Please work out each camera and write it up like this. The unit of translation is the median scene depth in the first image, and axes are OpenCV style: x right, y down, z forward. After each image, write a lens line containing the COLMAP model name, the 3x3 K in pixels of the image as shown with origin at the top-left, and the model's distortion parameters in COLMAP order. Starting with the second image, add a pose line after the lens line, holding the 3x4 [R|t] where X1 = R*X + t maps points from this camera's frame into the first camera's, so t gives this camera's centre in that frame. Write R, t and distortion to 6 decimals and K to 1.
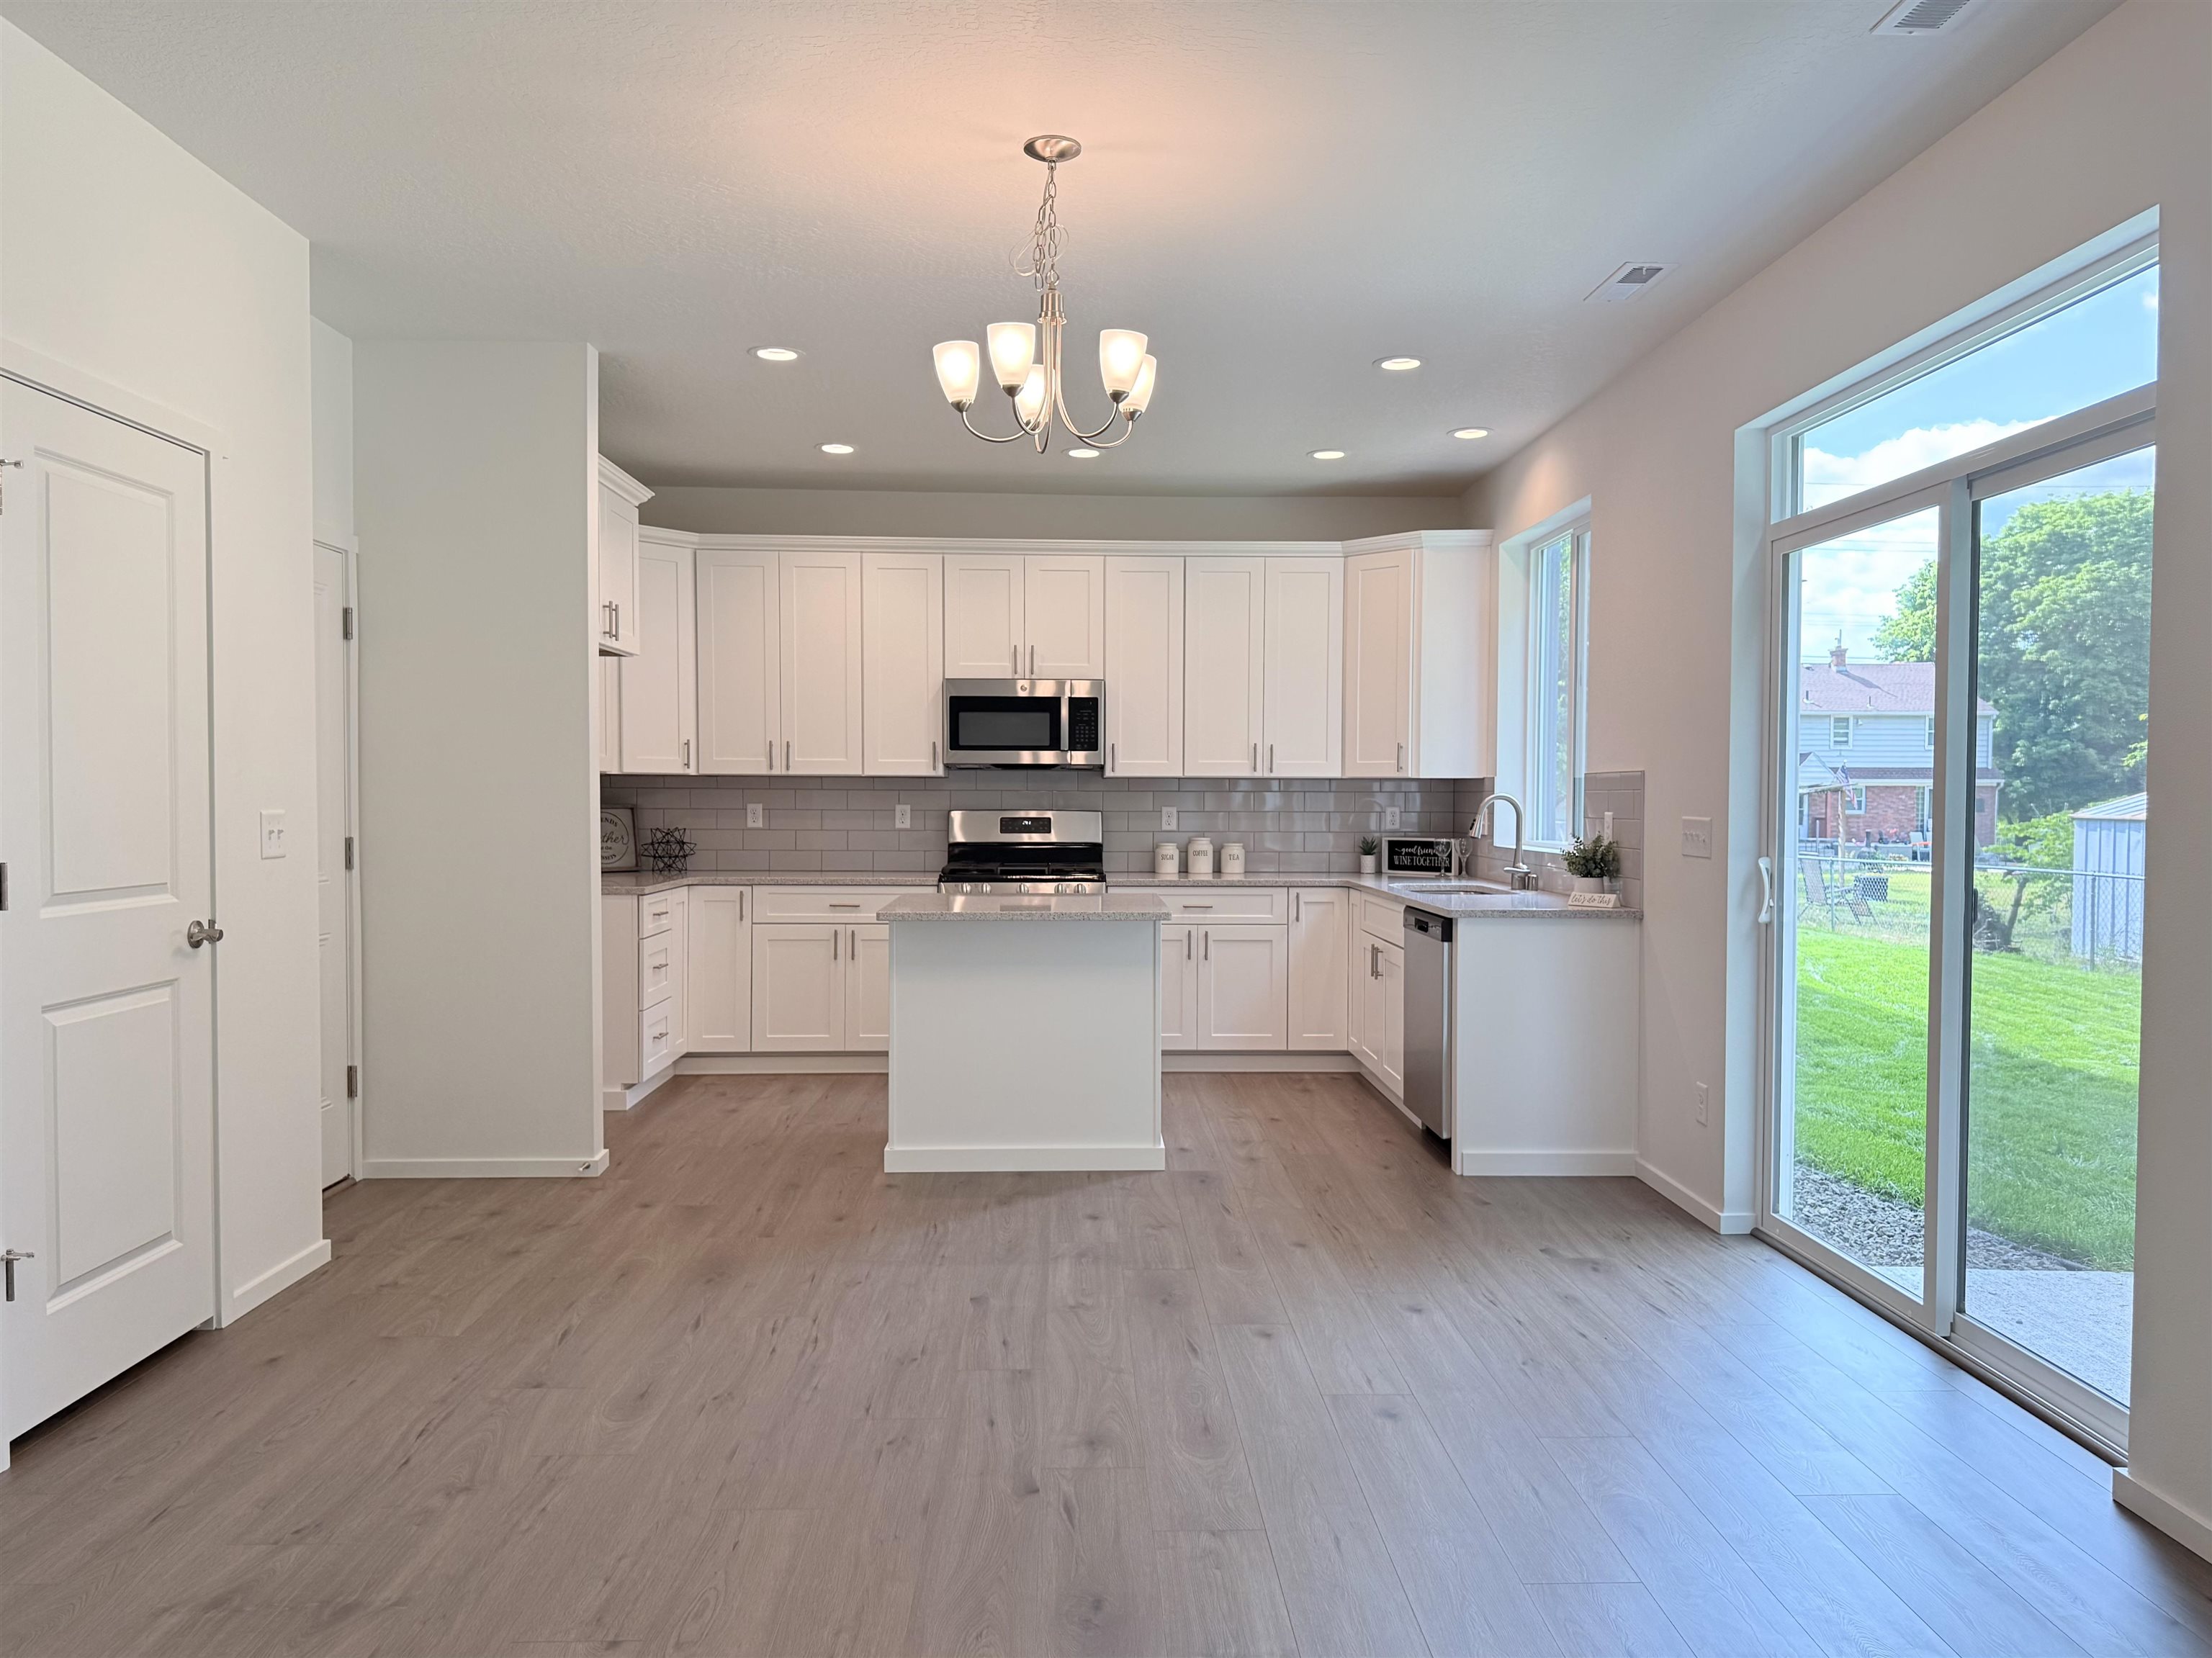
lens RADIAL K [[1573.3, 0, 1069.1], [0, 1573.3, 839.9], [0, 0, 1]] dist [0.124360, -0.217027]
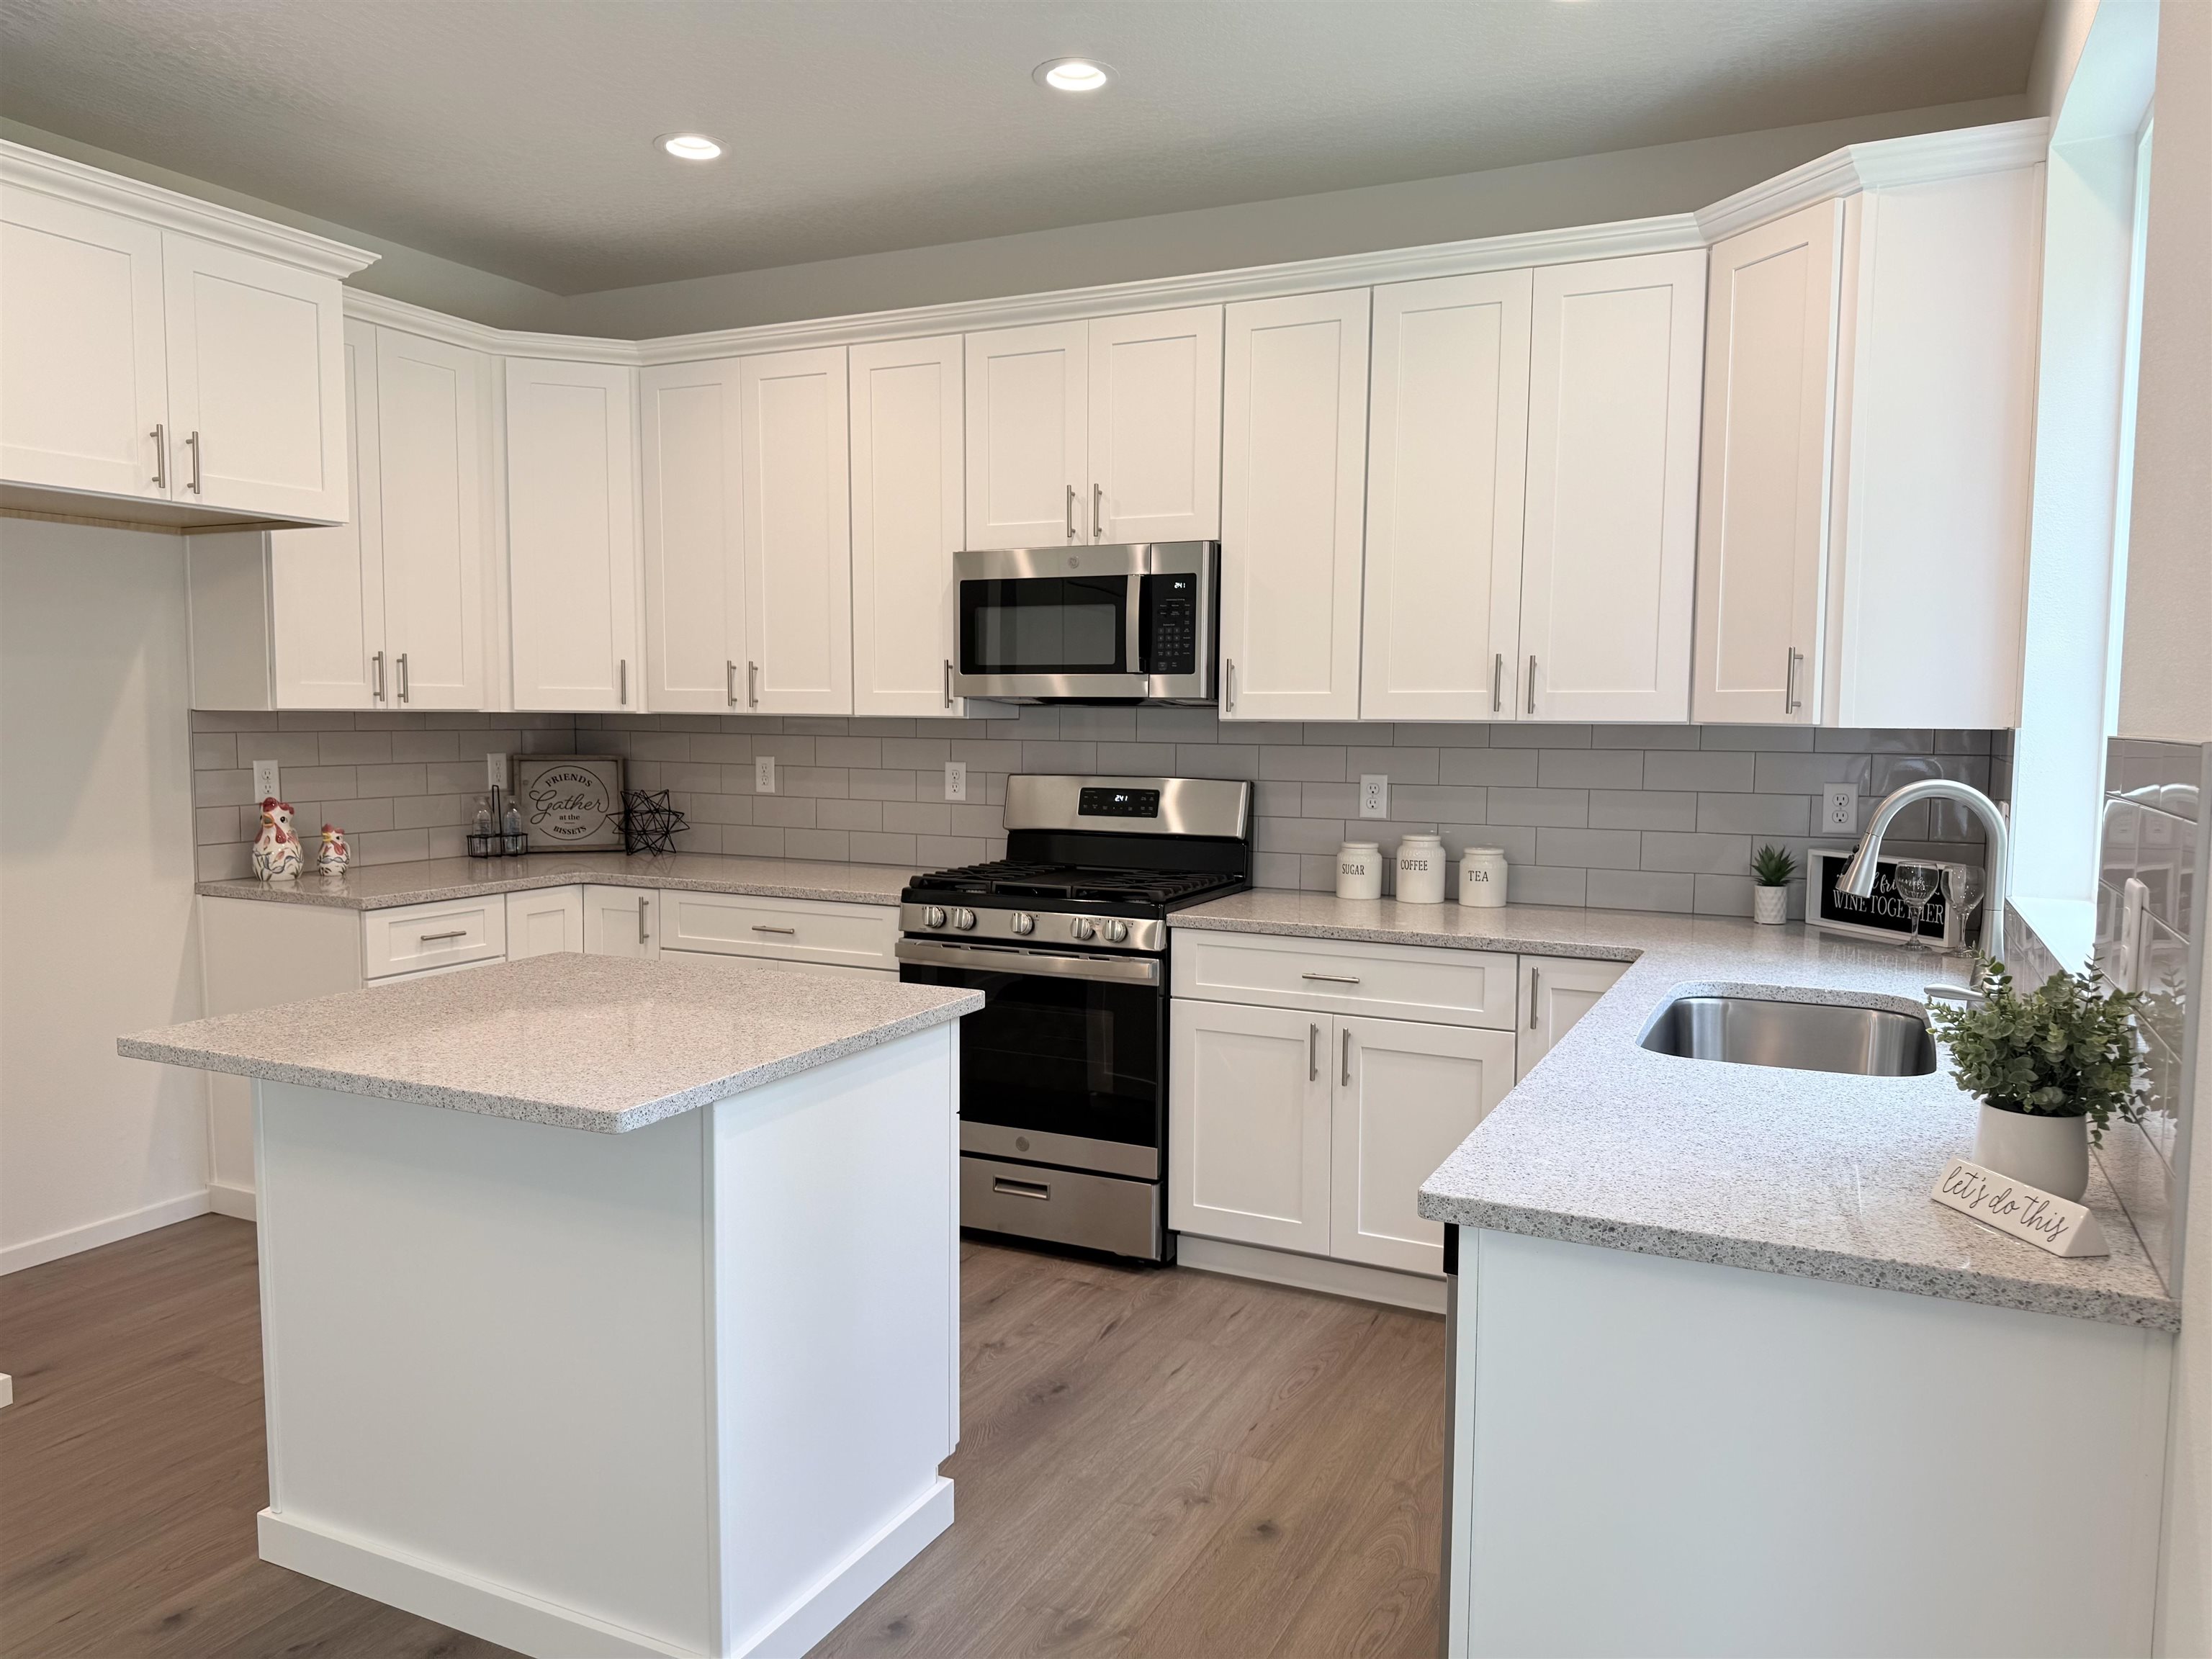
lens RADIAL K [[1573.5, 0, 1069.1], [0, 1573.5, 840.4], [0, 0, 1]] dist [0.124360, -0.217027]
pose [[0.887454, 0.040687, -0.459096, 0.229433], [-0.017576, 0.998359, 0.054504, -0.027346], [0.460561, -0.040301, 0.886713, 0.490442]]
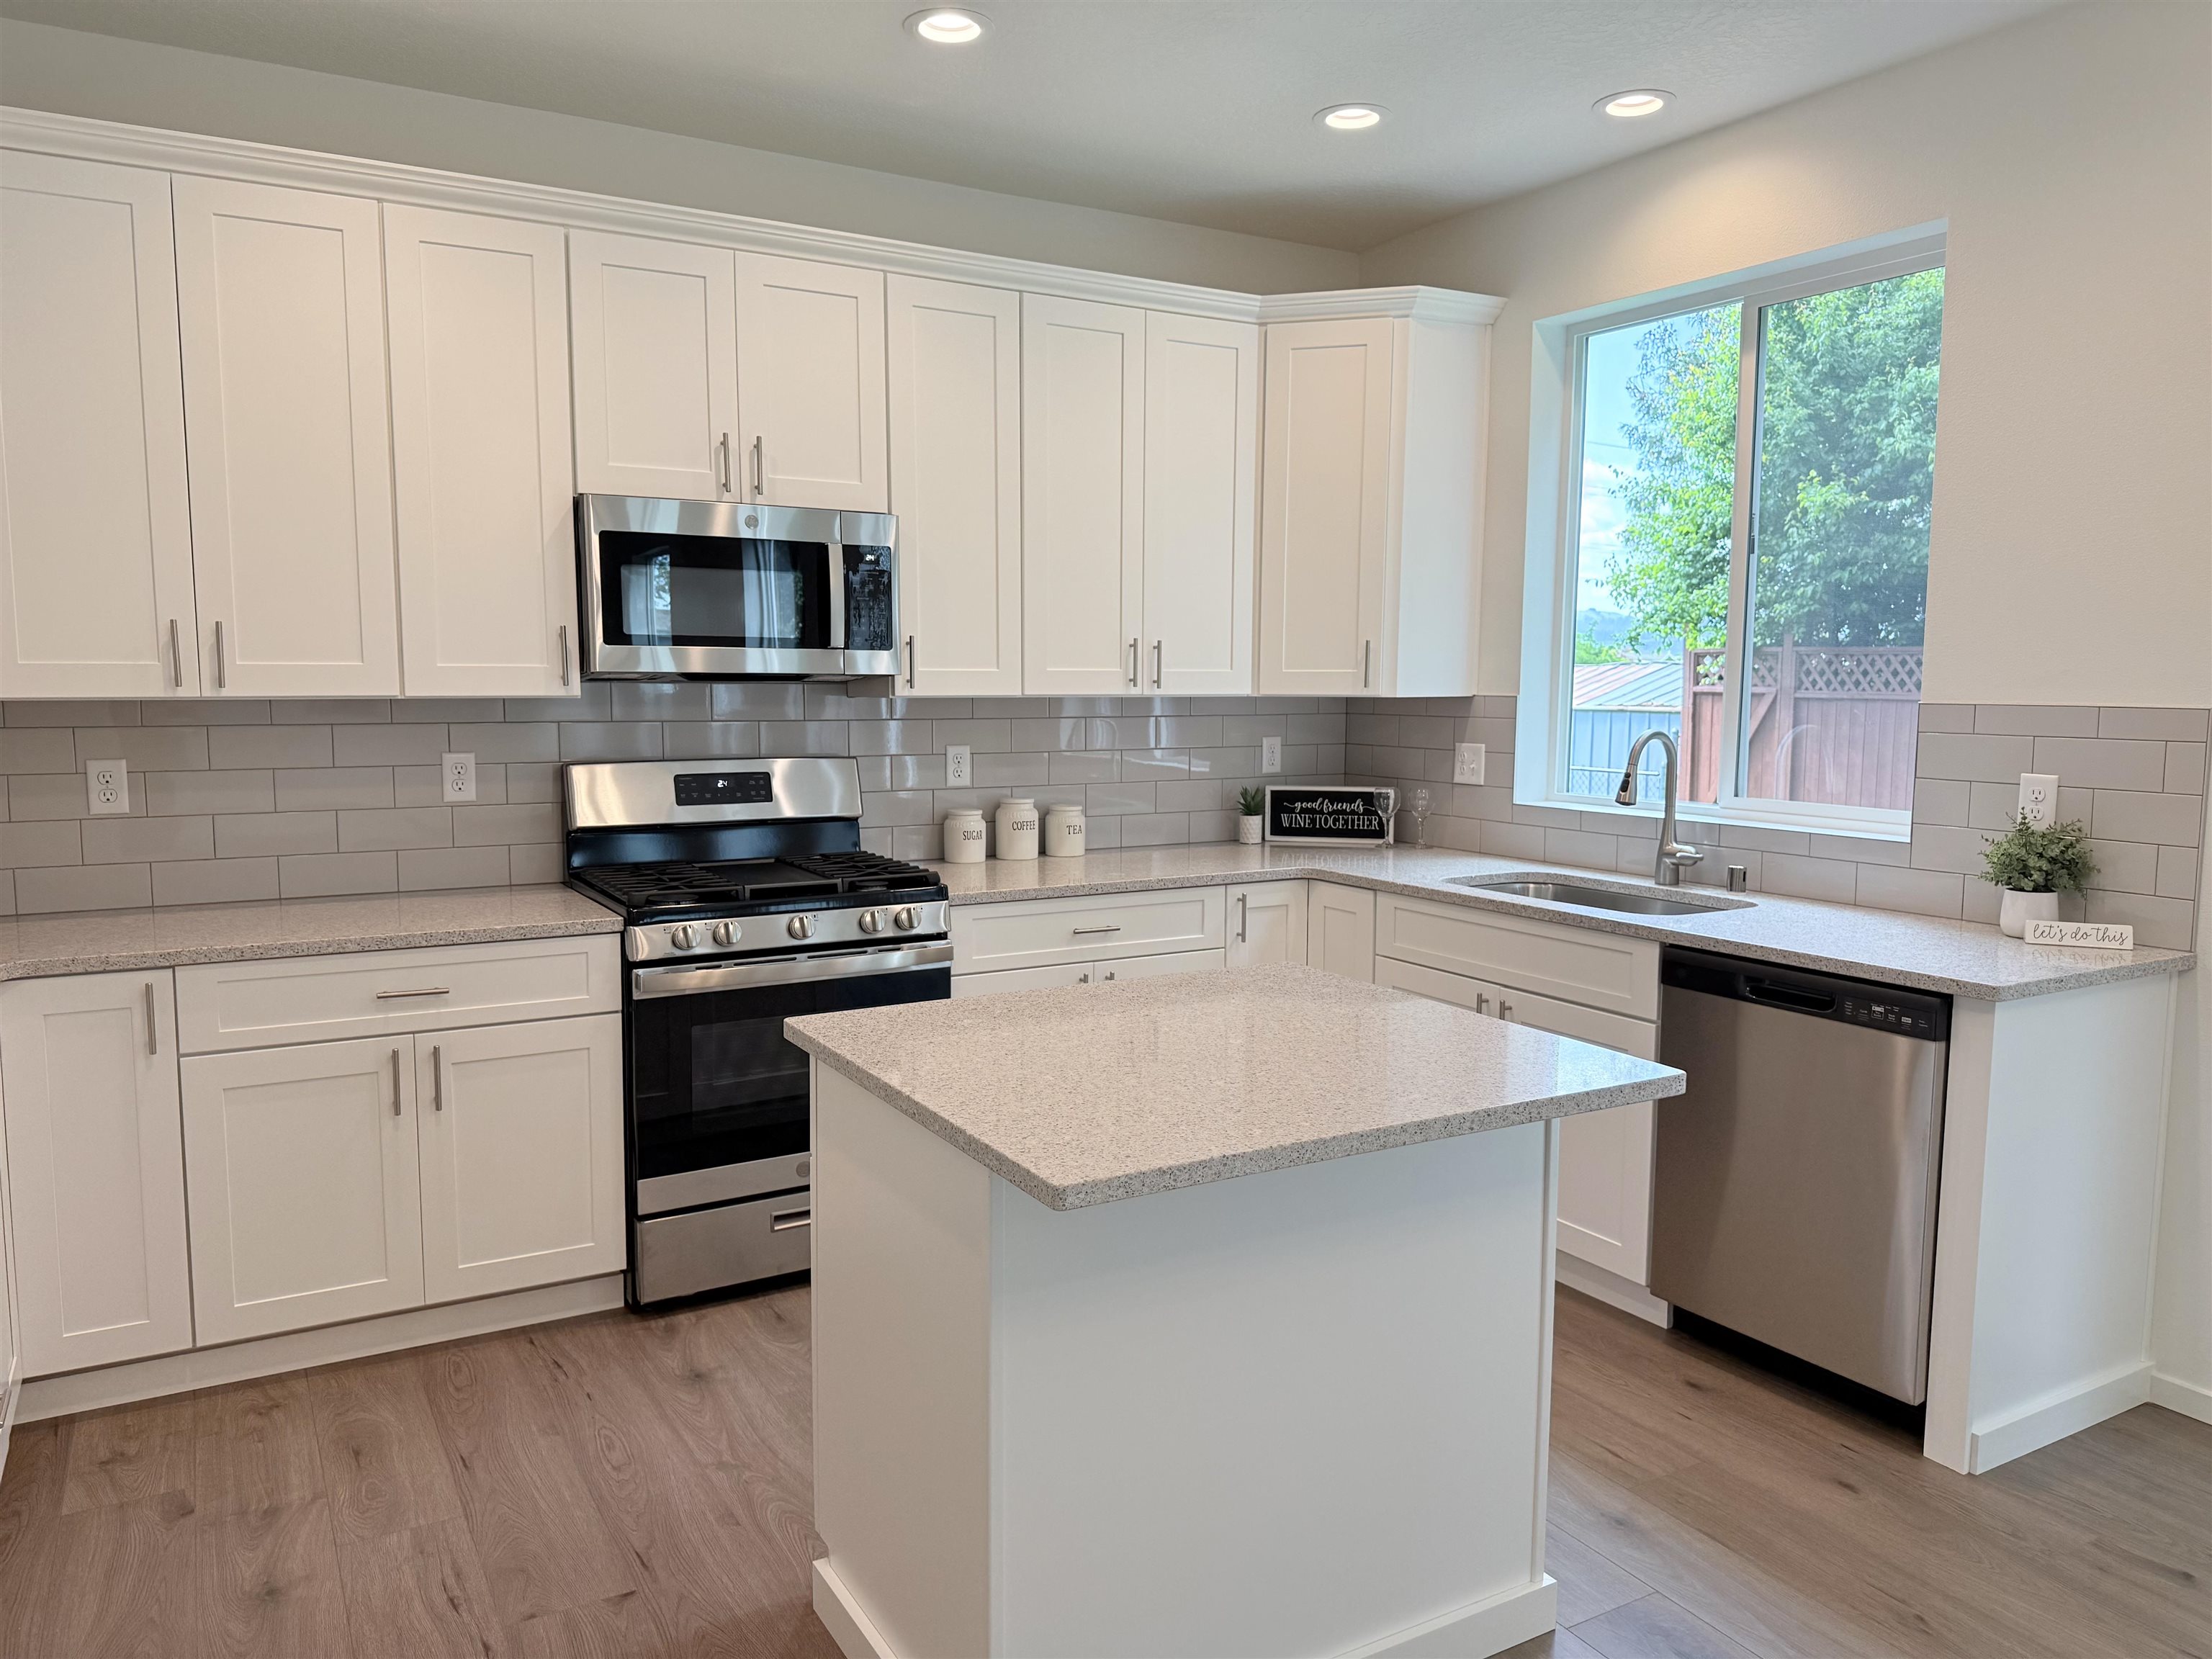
lens RADIAL K [[1573.5, 0, 1069.1], [0, 1573.5, 840.4], [0, 0, 1]] dist [0.124360, -0.217027]
pose [[0.875852, -0.053227, 0.479636, -0.186460], [0.014452, 0.996346, 0.084179, -0.035796], [-0.482364, -0.066797, 0.873420, 0.494824]]
